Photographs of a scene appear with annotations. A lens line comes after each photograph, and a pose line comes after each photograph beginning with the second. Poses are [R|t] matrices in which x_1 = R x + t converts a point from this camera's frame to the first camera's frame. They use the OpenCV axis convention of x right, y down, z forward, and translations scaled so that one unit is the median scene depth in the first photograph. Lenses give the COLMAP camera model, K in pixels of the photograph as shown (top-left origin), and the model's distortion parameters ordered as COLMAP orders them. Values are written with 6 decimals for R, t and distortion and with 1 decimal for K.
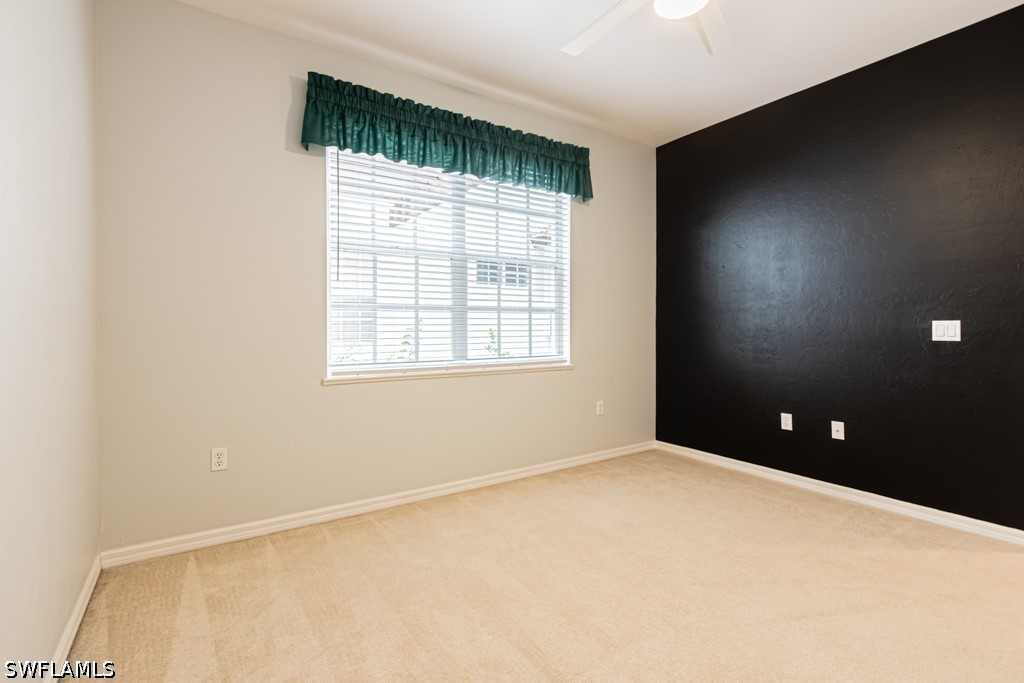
lens RADIAL K [[472.8, 0, 532.4], [0, 472.8, 325.0], [0, 0, 1]] dist [0.005694, -0.000996]
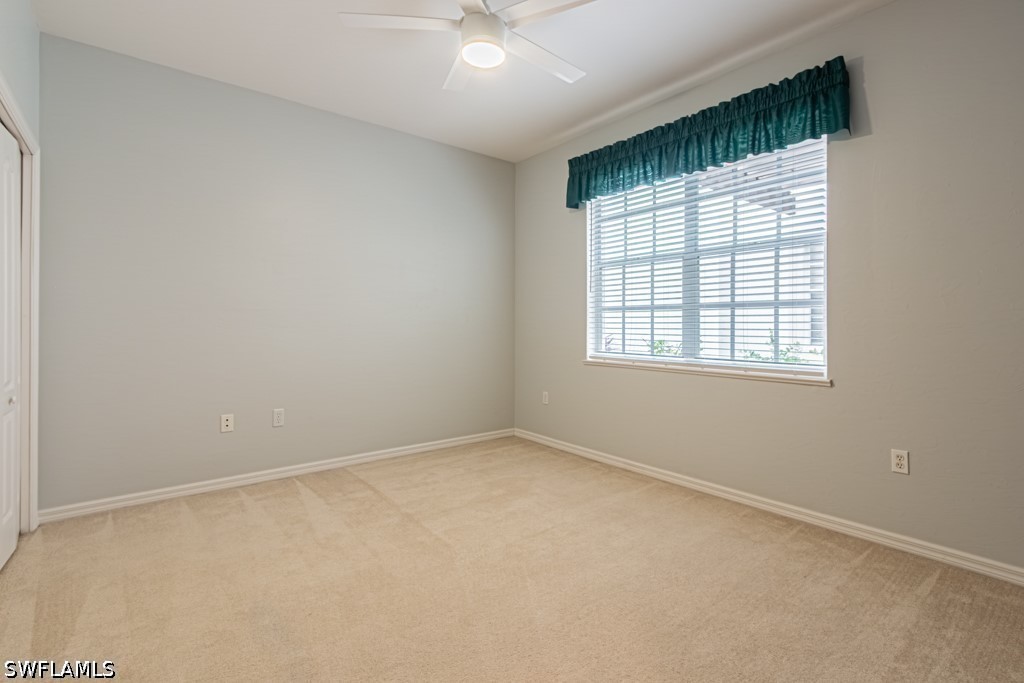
lens RADIAL K [[472.8, 0, 527.3], [0, 472.8, 321.8], [0, 0, 1]] dist [0.005694, -0.000996]
pose [[0.103124, -0.002616, -0.994665, 0.823720], [0.001398, 0.999996, -0.002486, -0.000535], [0.994668, -0.001134, 0.103127, 0.554732]]
